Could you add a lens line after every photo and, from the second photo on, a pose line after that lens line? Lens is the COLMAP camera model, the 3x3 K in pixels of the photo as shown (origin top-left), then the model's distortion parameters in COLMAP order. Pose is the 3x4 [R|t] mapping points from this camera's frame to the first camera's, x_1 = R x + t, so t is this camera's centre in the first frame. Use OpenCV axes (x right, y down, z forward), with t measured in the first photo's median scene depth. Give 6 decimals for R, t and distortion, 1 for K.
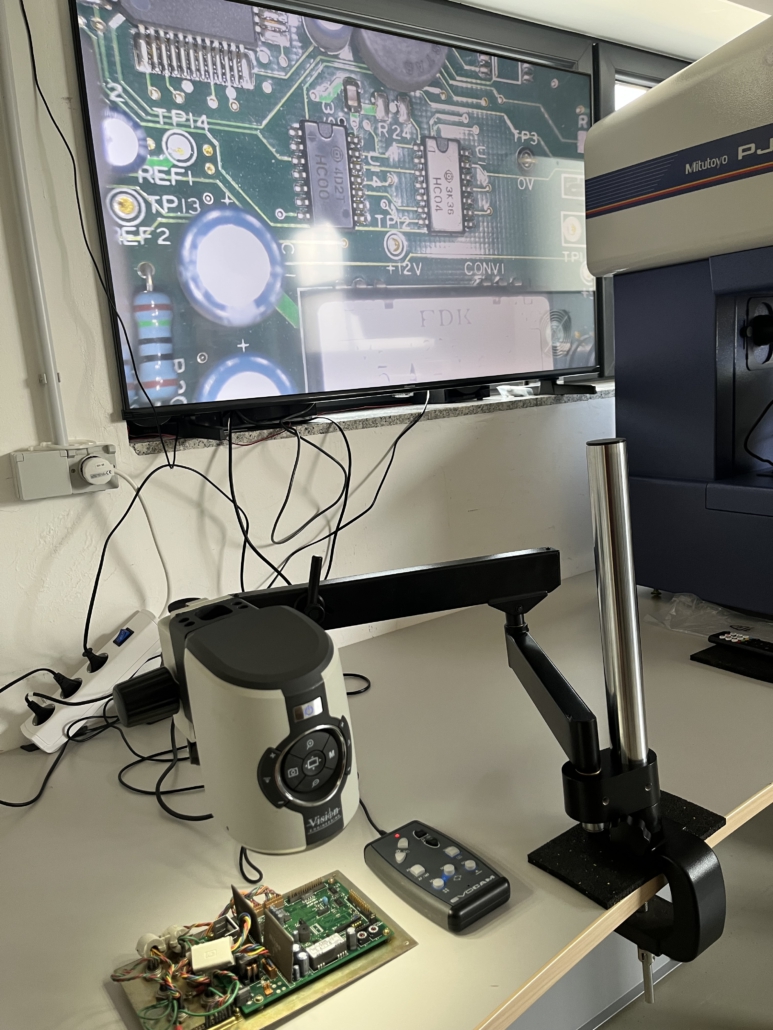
lens RADIAL K [[784.6, 0, 386.5], [0, 784.6, 515.0], [0, 0, 1]] dist [0.025227, -0.005521]
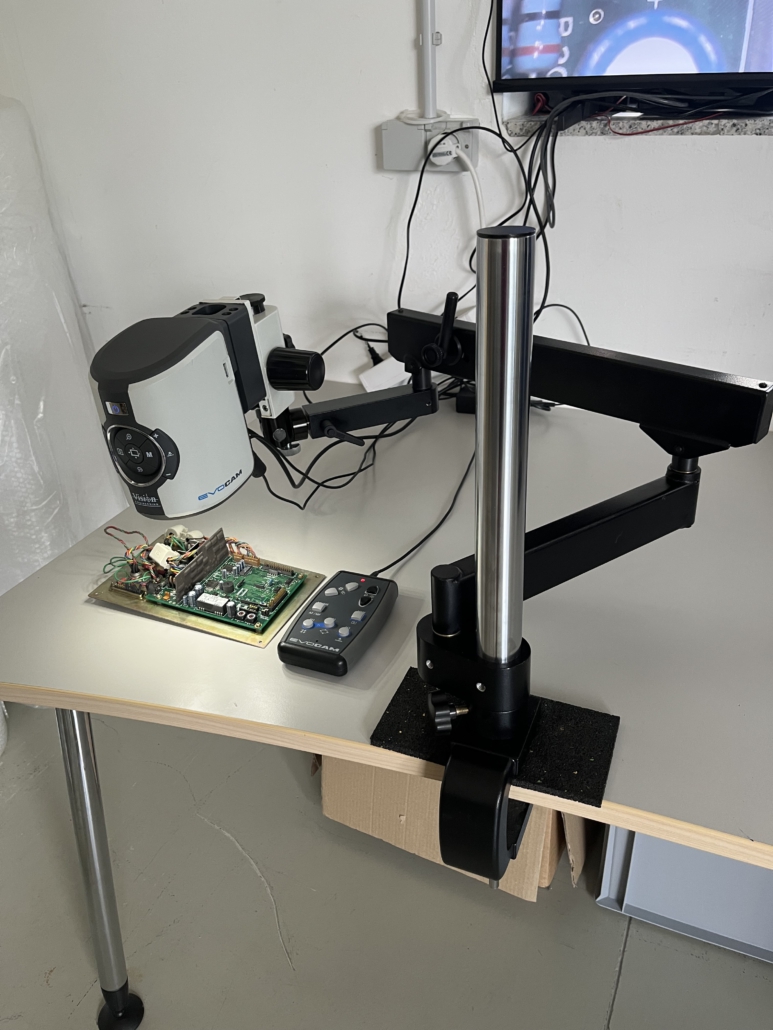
lens RADIAL K [[789.3, 0, 386.5], [0, 789.3, 515.0], [0, 0, 1]] dist [0.042332, -0.093929]
pose [[0.513878, 0.475217, -0.714211, 0.530138], [-0.141754, 0.868140, 0.475645, -0.121550], [0.846070, -0.143181, 0.513482, 0.362622]]
